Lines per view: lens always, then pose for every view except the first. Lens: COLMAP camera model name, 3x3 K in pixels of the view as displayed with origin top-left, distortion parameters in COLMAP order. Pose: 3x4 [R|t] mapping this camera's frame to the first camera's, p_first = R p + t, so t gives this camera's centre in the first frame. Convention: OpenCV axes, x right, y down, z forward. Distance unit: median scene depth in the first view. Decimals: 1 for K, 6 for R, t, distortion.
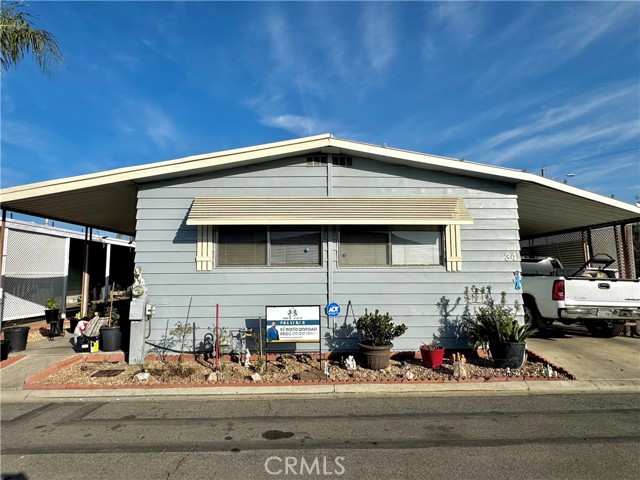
lens RADIAL K [[353.3, 0, 320.1], [0, 353.3, 238.9], [0, 0, 1]] dist [-0.002029, -0.000626]
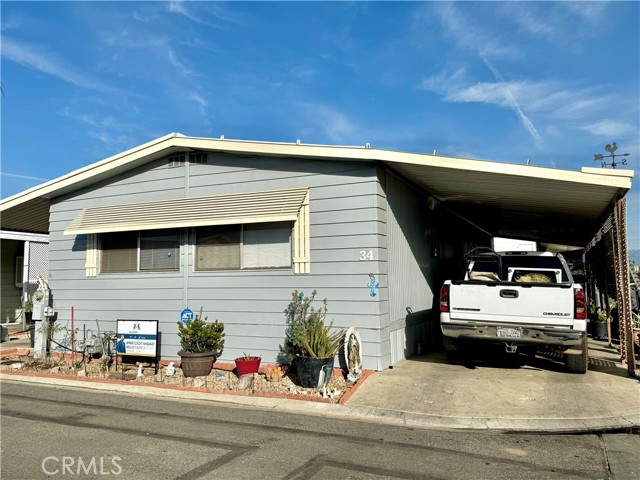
lens RADIAL K [[503.4, 0, 319.9], [0, 503.4, 238.8], [0, 0, 1]] dist [0.049551, -0.004871]
pose [[0.893566, -0.041295, -0.447028, 0.959174], [0.050827, 0.998664, 0.009344, -0.002813], [0.446044, -0.031071, 0.894471, -0.062744]]
